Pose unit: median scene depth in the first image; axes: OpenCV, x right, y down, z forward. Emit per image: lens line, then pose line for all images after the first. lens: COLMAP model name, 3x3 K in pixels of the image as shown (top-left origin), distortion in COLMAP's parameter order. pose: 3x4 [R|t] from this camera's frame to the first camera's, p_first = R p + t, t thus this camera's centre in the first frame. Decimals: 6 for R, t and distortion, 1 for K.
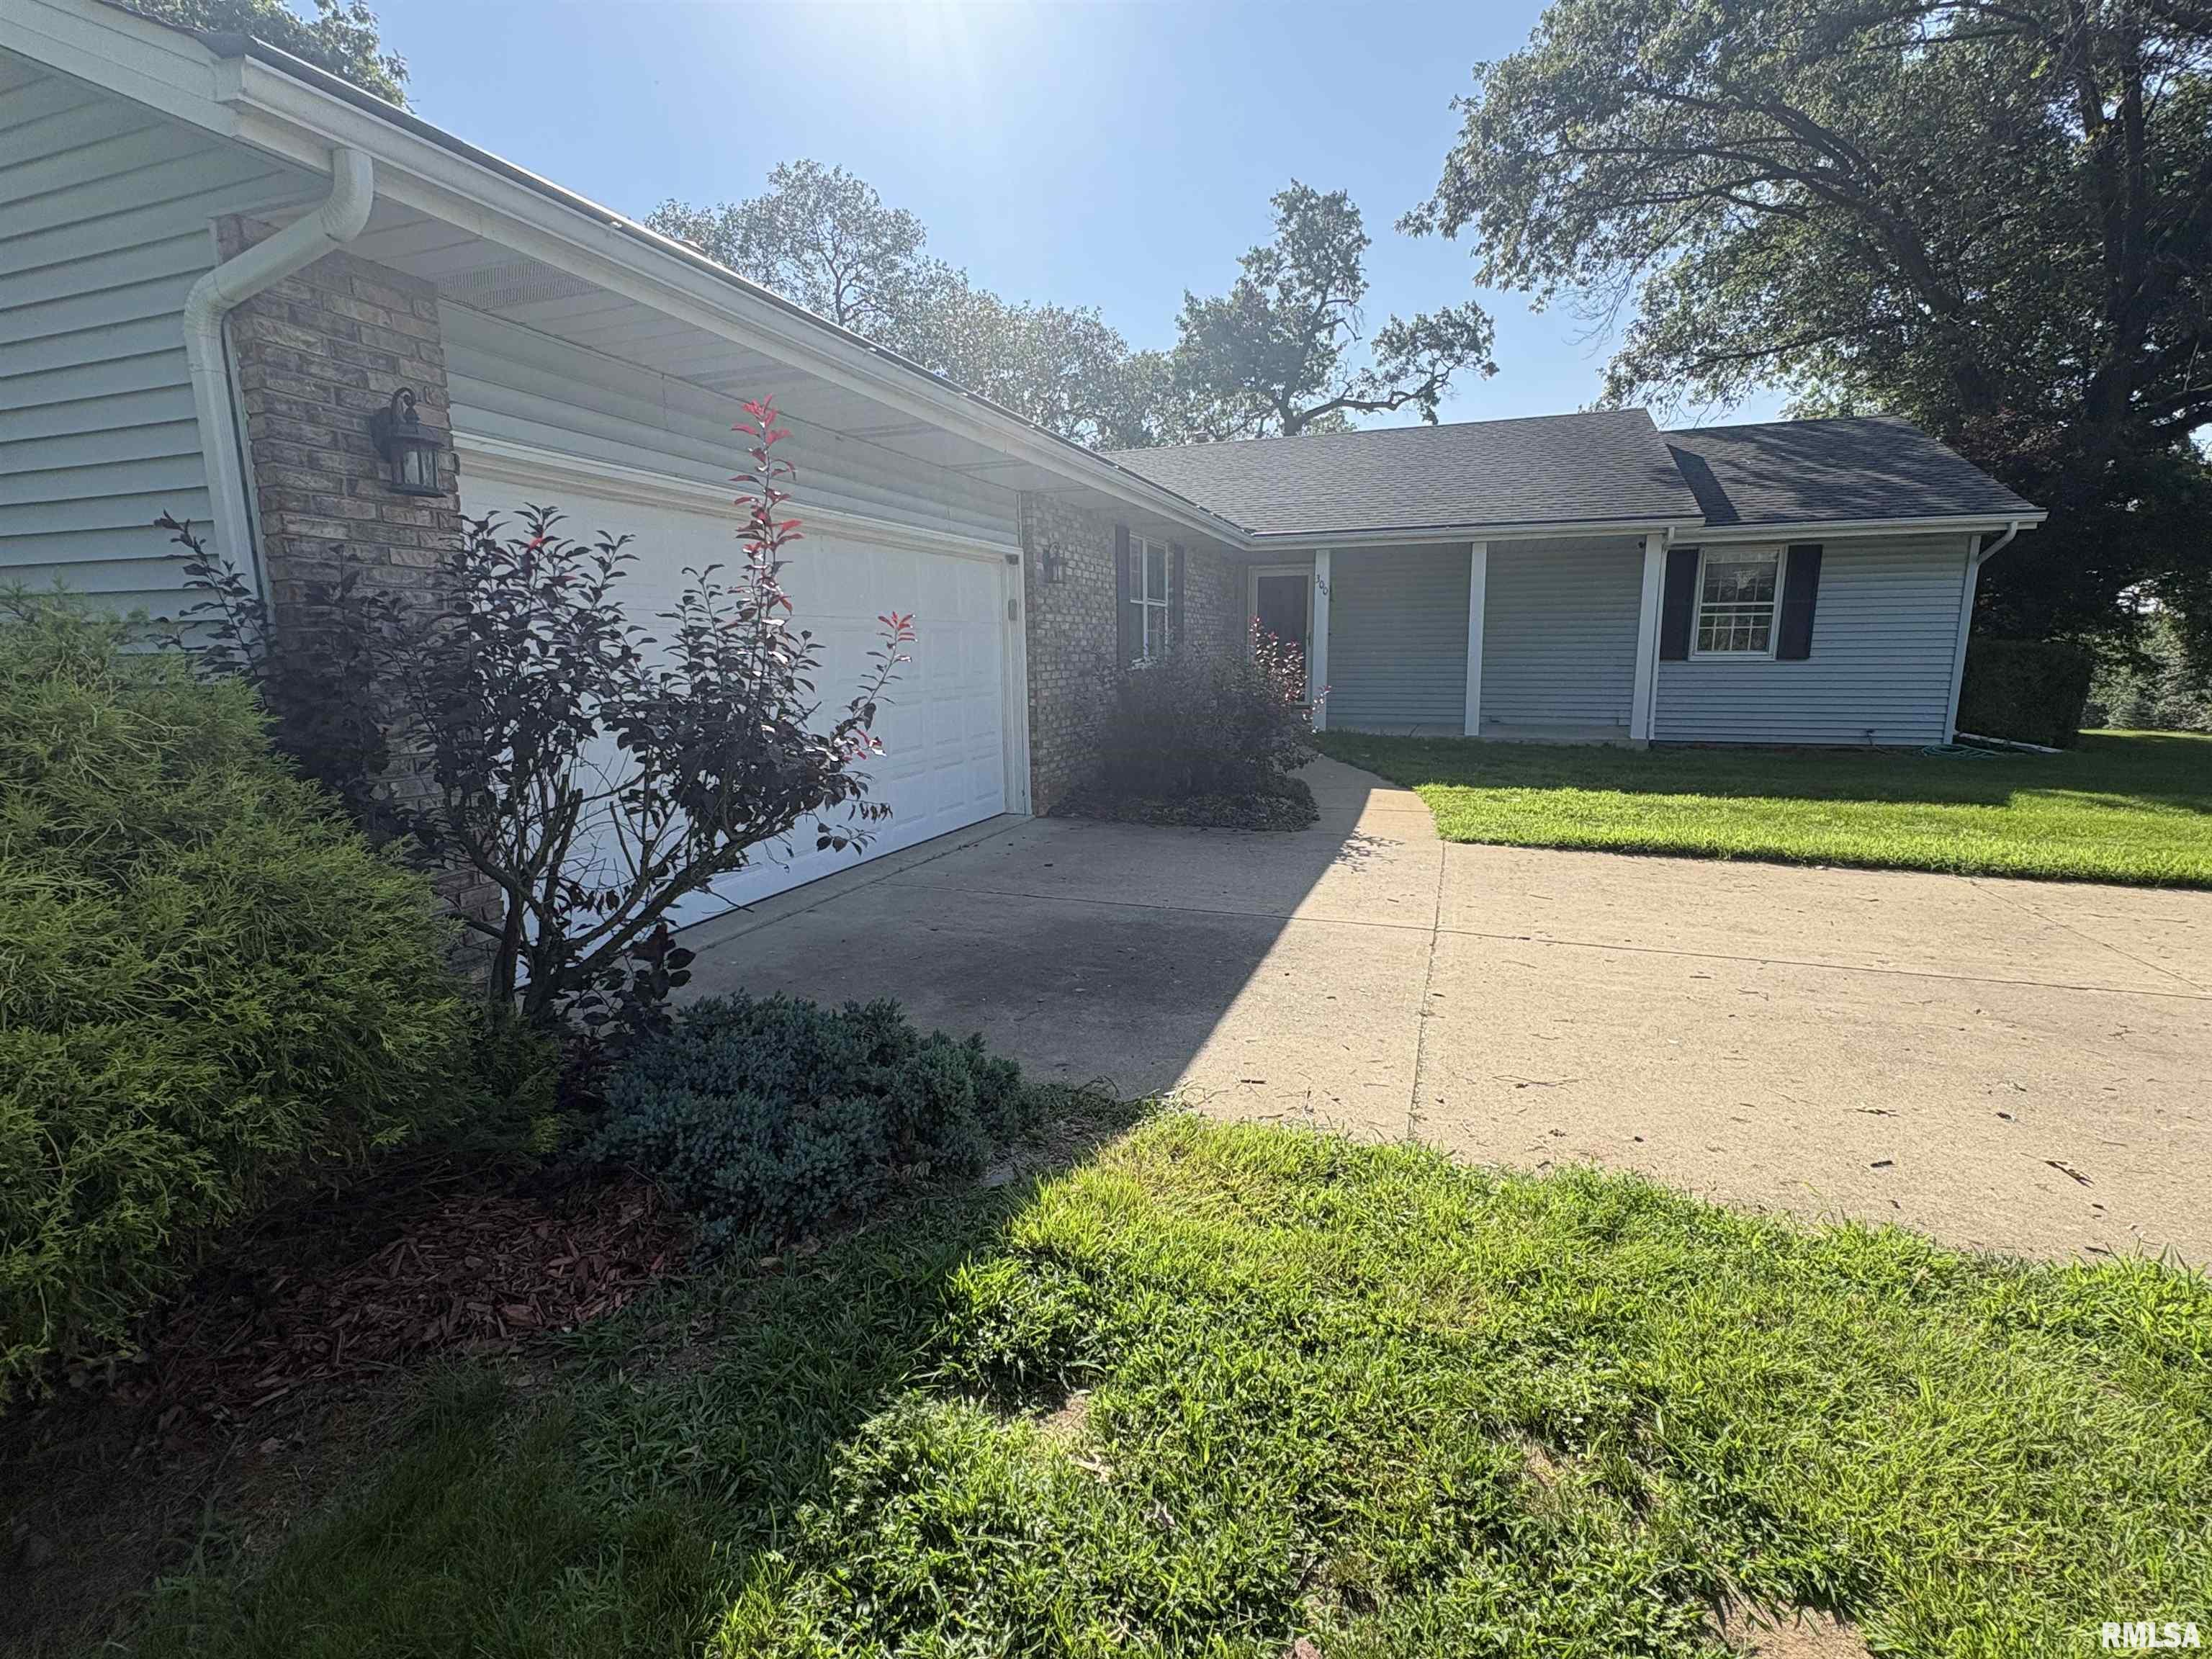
lens RADIAL K [[1018.7, 0, 1113.9], [0, 1018.7, 827.6], [0, 0, 1]] dist [-0.001060, 0.000440]
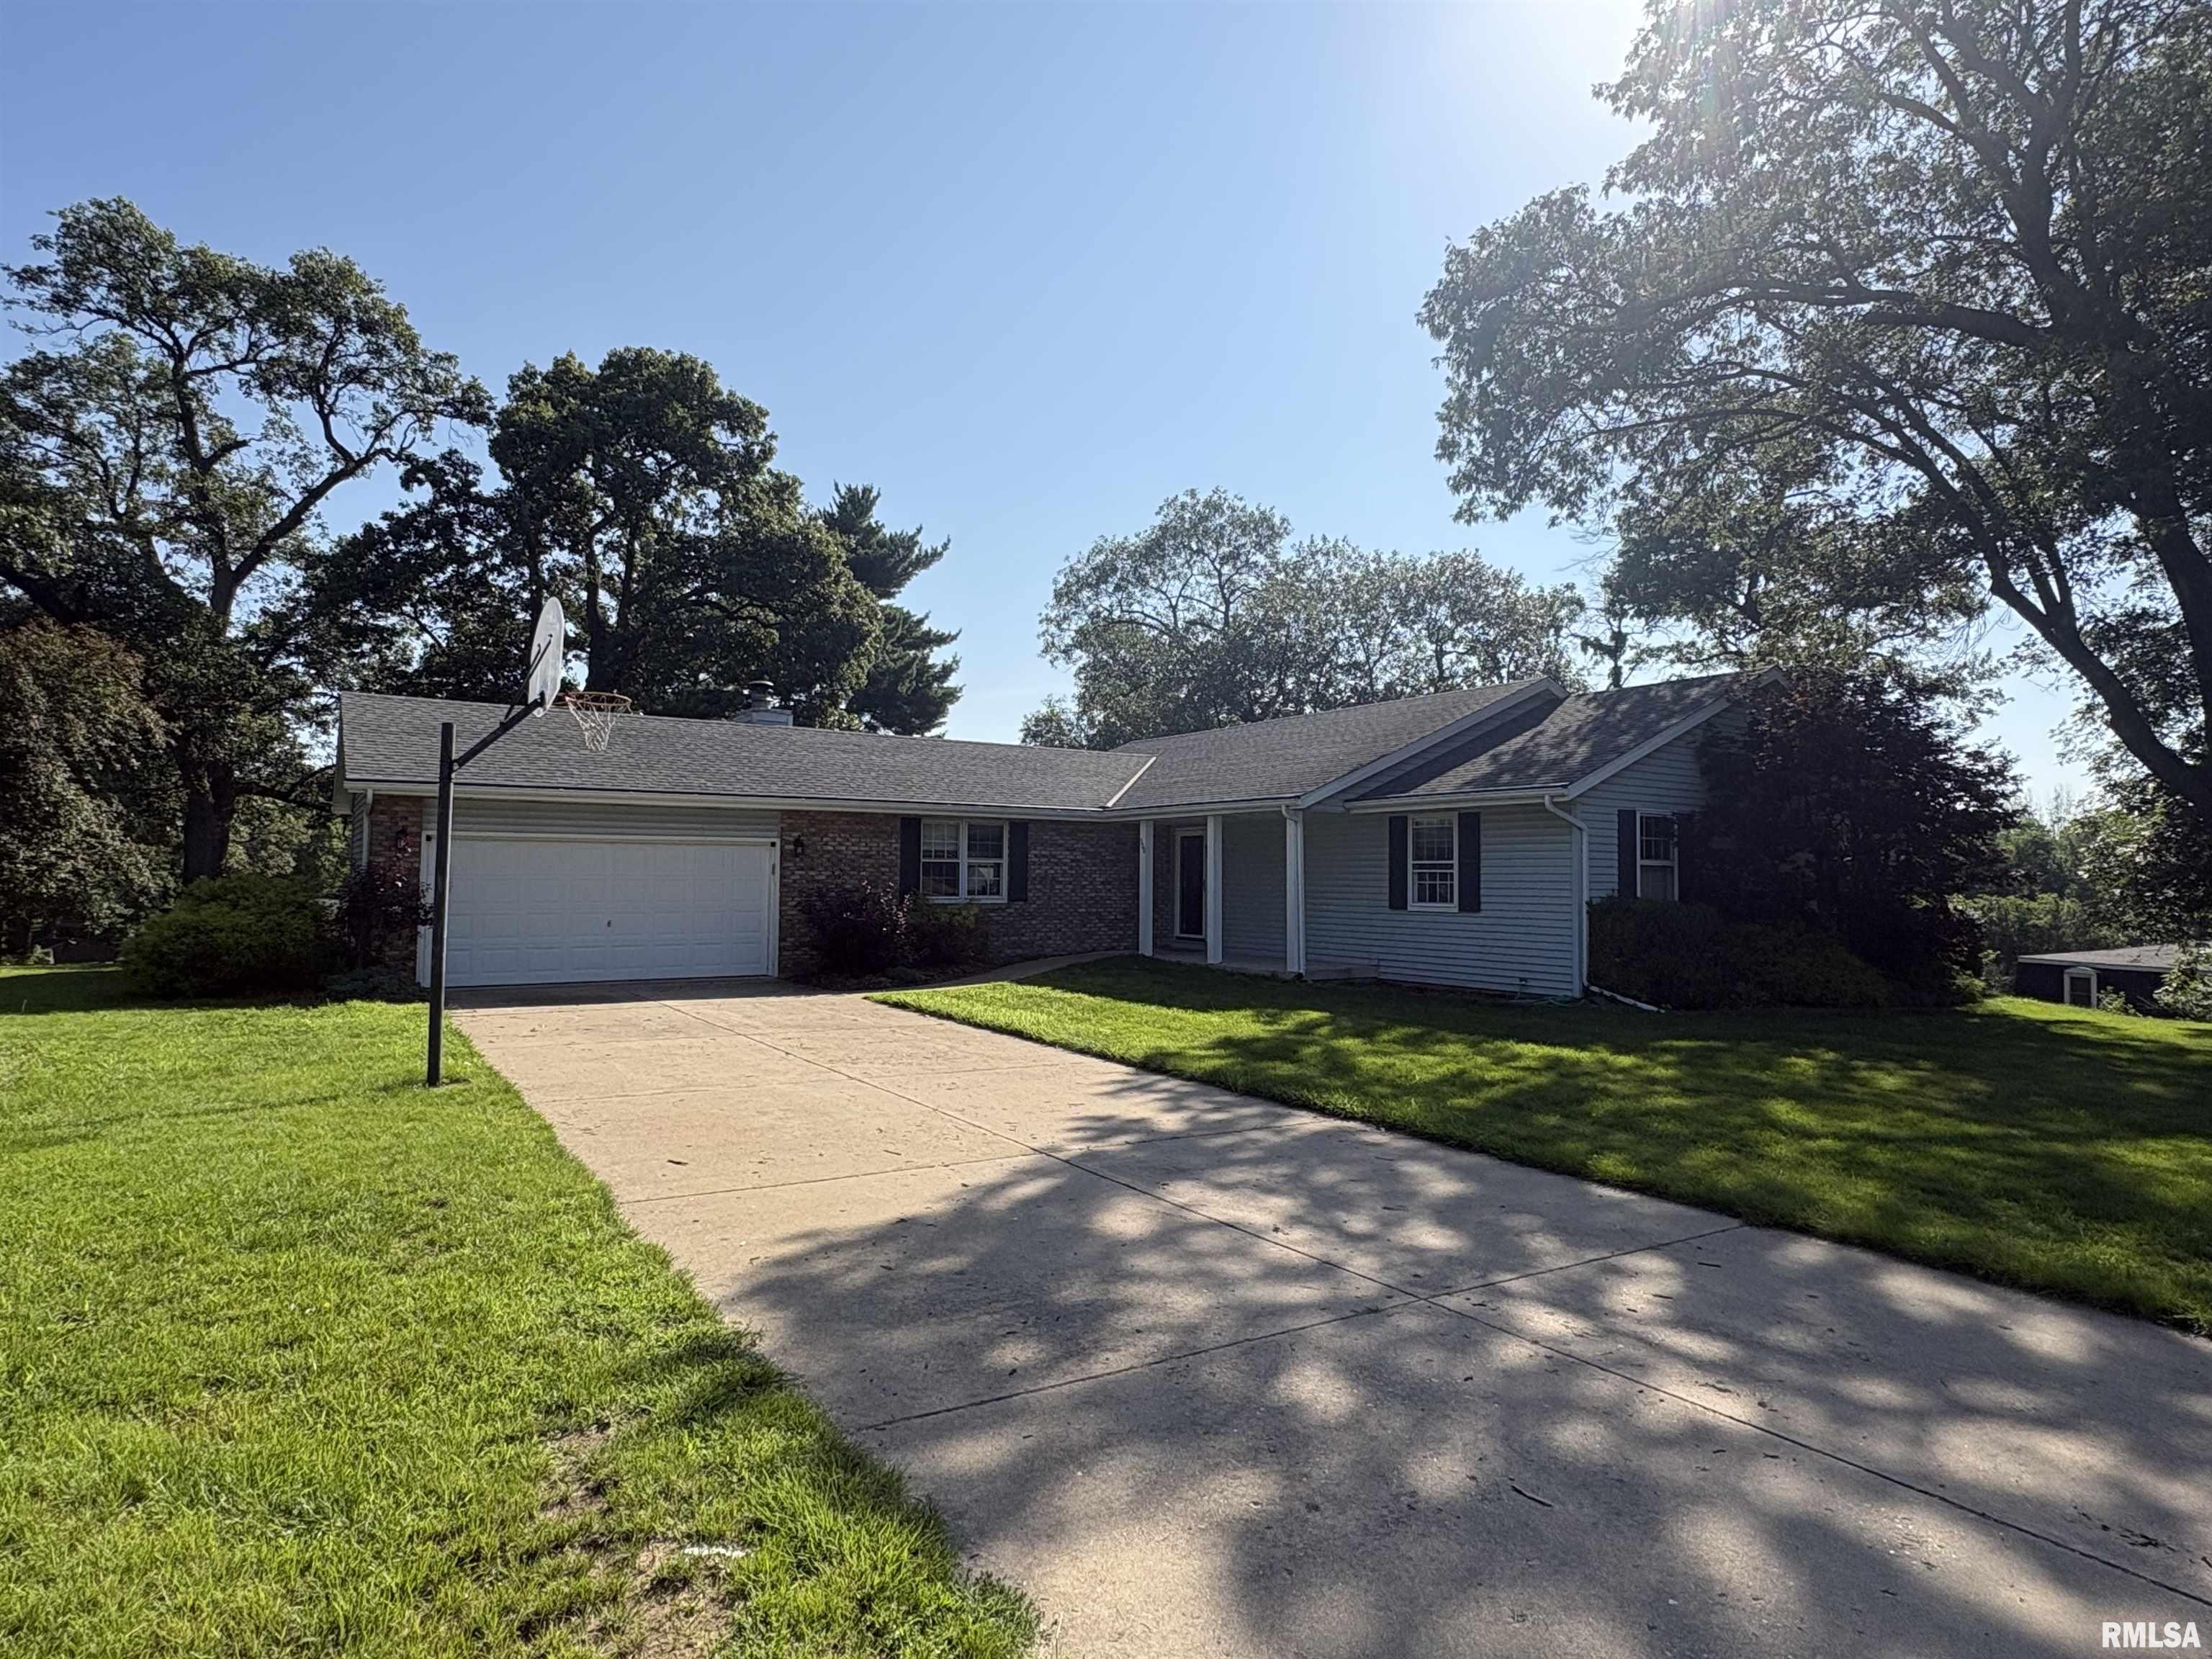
lens RADIAL K [[1206.6, 0, 1098.0], [0, 1206.6, 830.9], [0, 0, 1]] dist [0.003438, -0.001368]
pose [[0.782467, -0.004234, -0.622678, 1.154587], [-0.121535, 0.979707, -0.159385, 0.005309], [0.610717, 0.200391, 0.766074, -0.260609]]
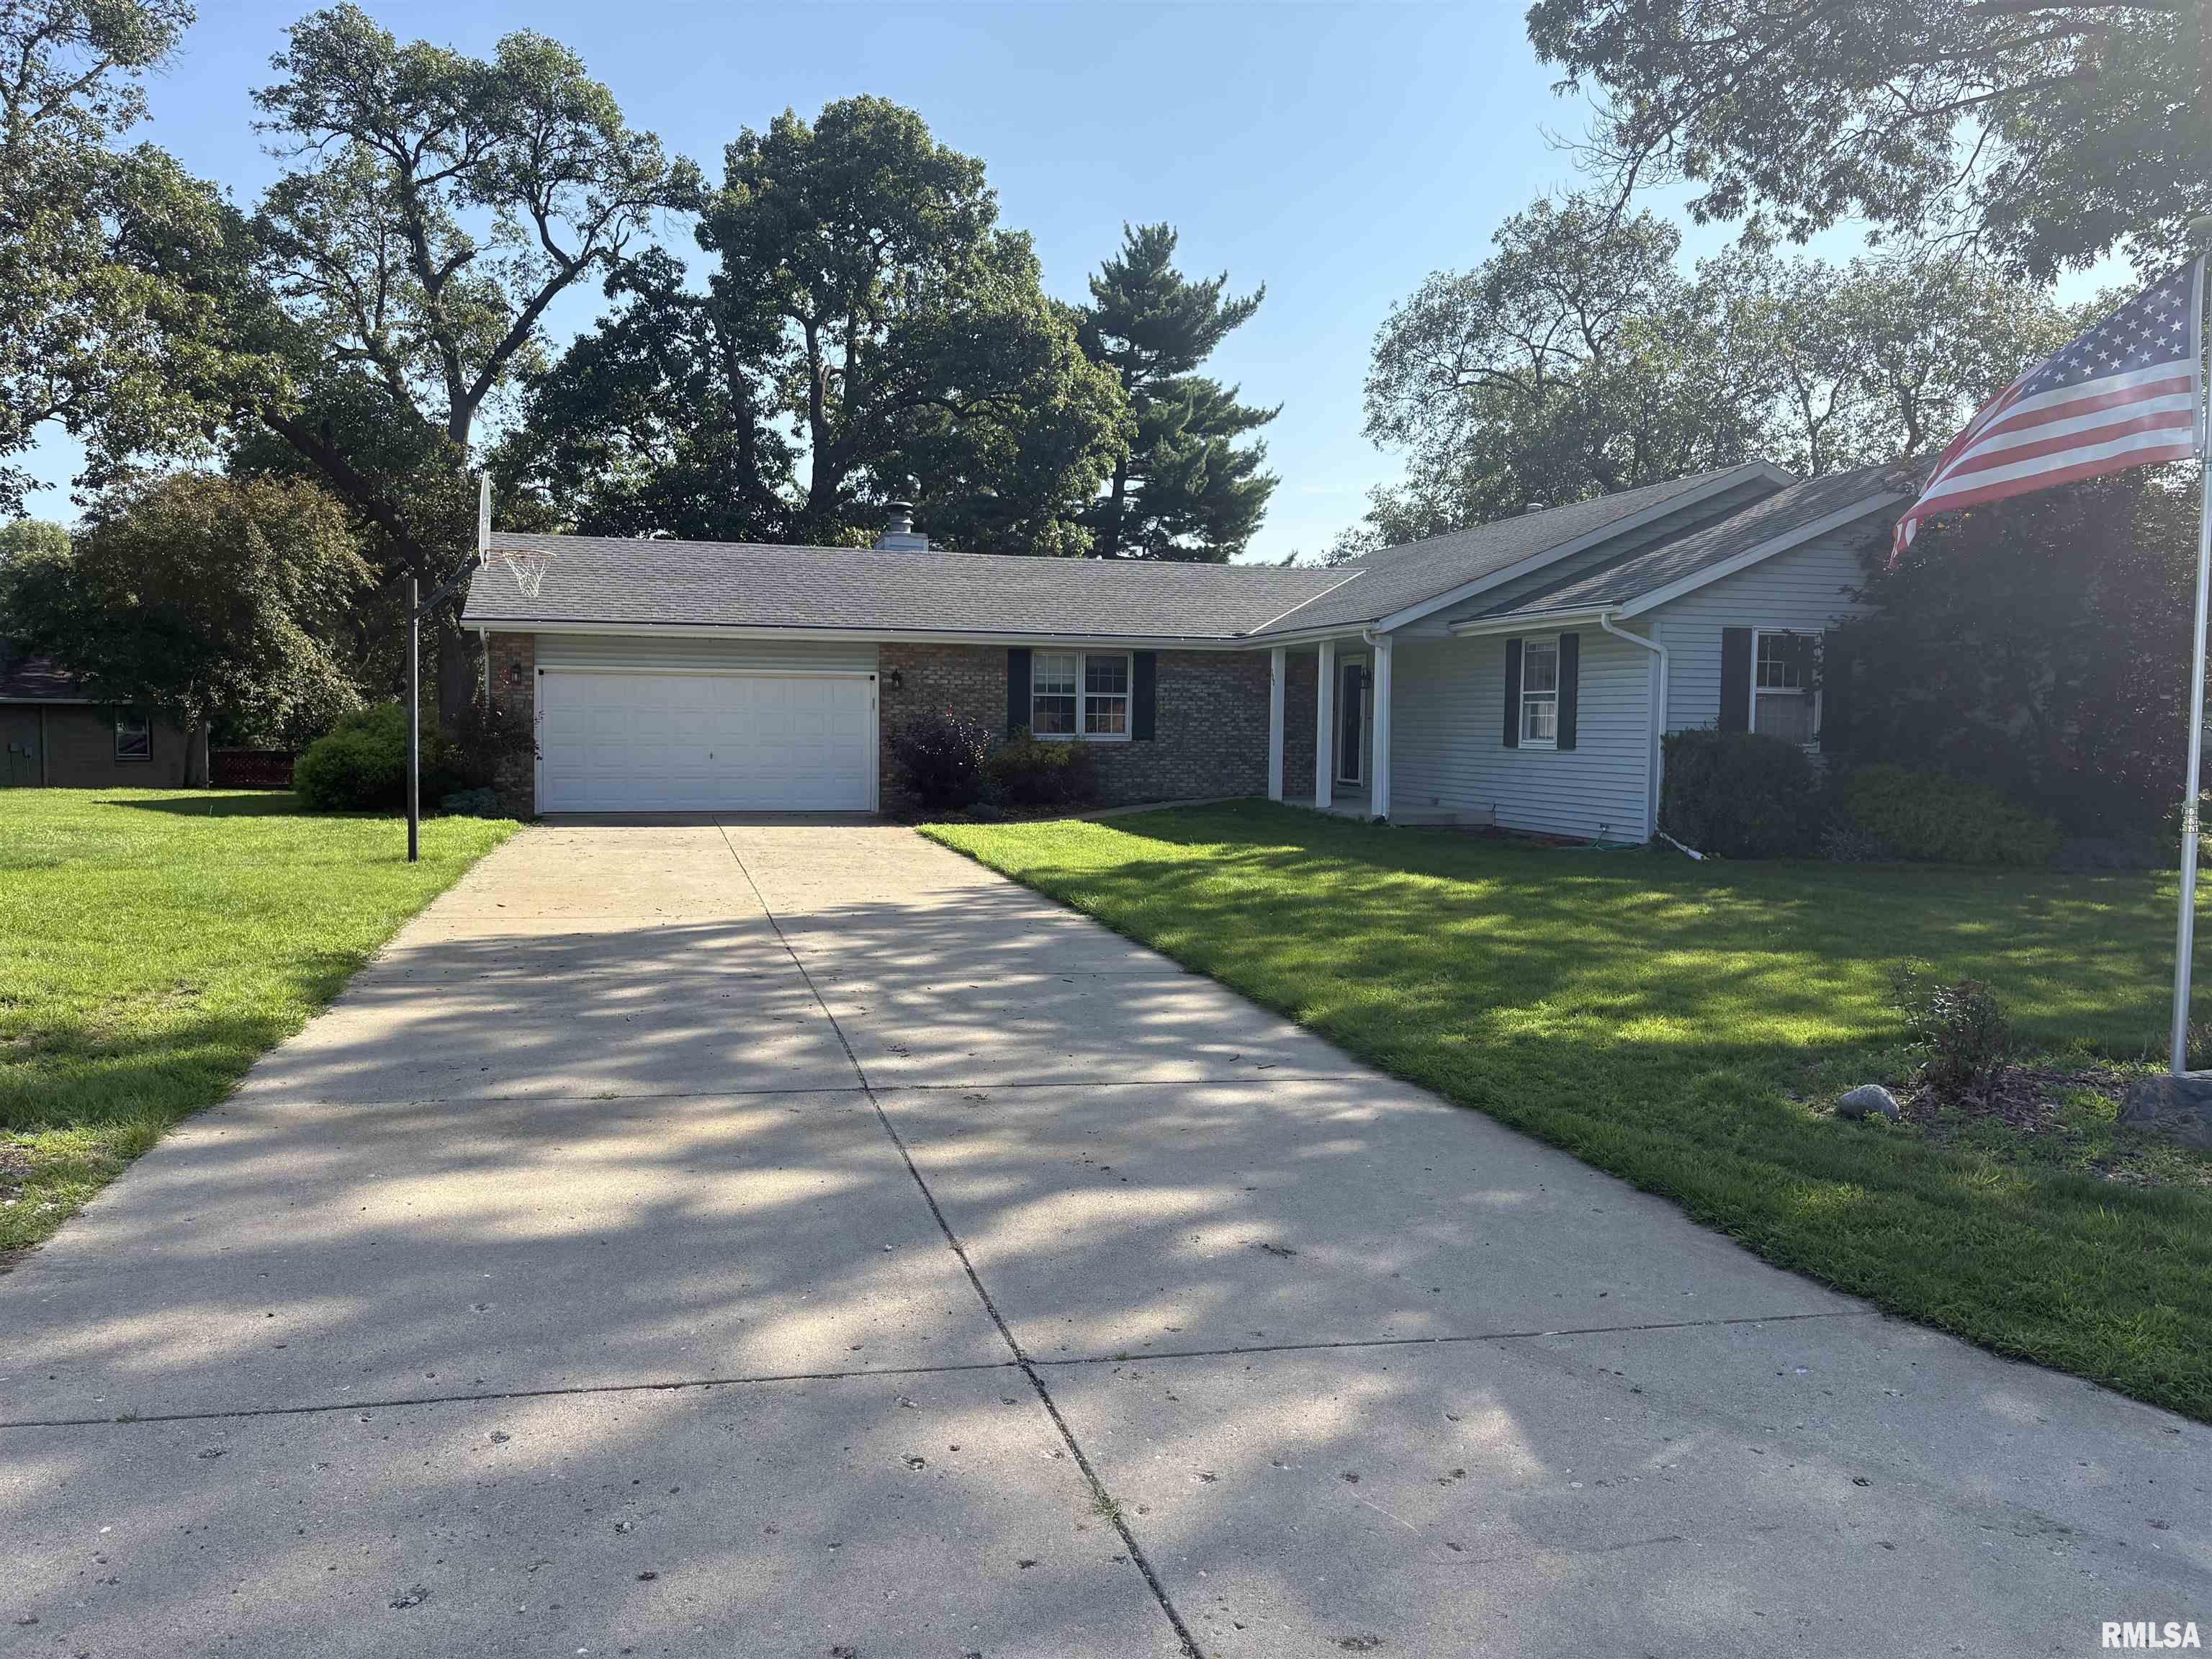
lens RADIAL K [[1638.5, 0, 1093.7], [0, 1638.5, 825.0], [0, 0, 1]] dist [0.033102, -0.012660]
pose [[0.549937, 0.070975, -0.832185, 1.697542], [-0.155833, 0.987605, -0.018749, 0.003171], [0.820540, 0.139993, 0.554181, -0.209916]]
